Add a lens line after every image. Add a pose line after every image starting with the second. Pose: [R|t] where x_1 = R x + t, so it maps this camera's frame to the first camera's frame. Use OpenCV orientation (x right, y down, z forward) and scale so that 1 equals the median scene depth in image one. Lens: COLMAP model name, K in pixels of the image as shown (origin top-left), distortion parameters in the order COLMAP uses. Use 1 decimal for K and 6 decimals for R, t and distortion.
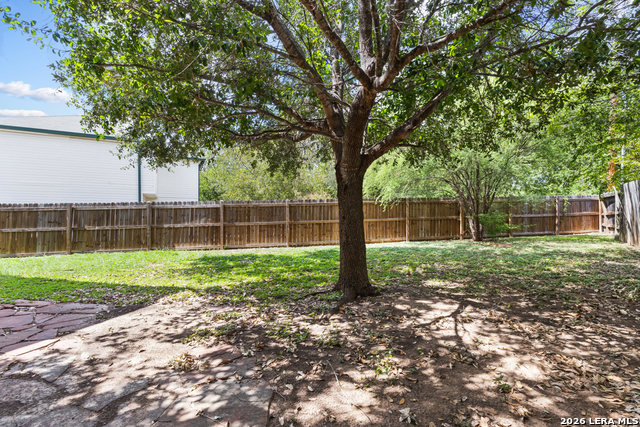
lens RADIAL K [[296.8, 0, 318.5], [0, 296.8, 214.3], [0, 0, 1]] dist [-0.007385, 0.001243]
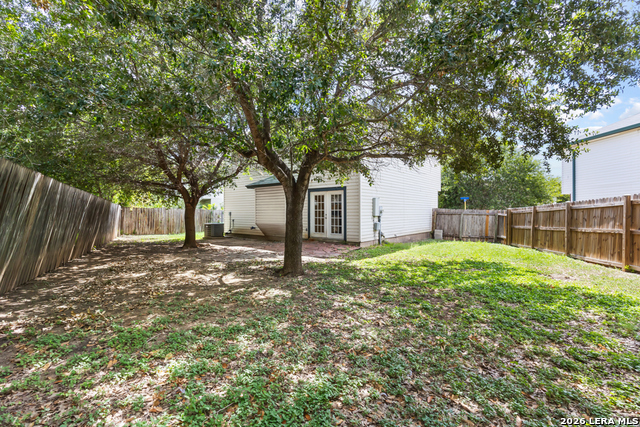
lens RADIAL K [[296.8, 0, 324.7], [0, 296.8, 216.5], [0, 0, 1]] dist [-0.007385, 0.001243]
pose [[-0.437932, 0.005356, -0.898992, 0.528941], [0.011568, 0.999933, 0.000322, -0.005719], [0.898934, -0.010258, -0.437965, 0.709561]]
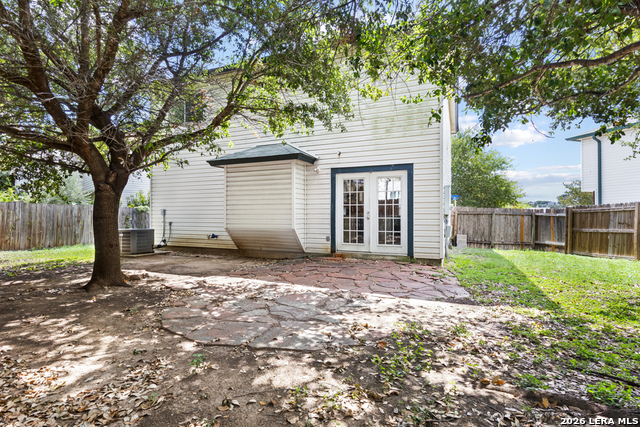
lens RADIAL K [[313.3, 0, 314.1], [0, 313.3, 210.5], [0, 0, 1]] dist [-0.005383, -0.000246]
pose [[-0.166278, -0.022302, -0.985827, 0.237859], [0.012415, 0.999618, -0.024708, -0.001338], [0.986001, -0.016348, -0.165938, 0.242408]]
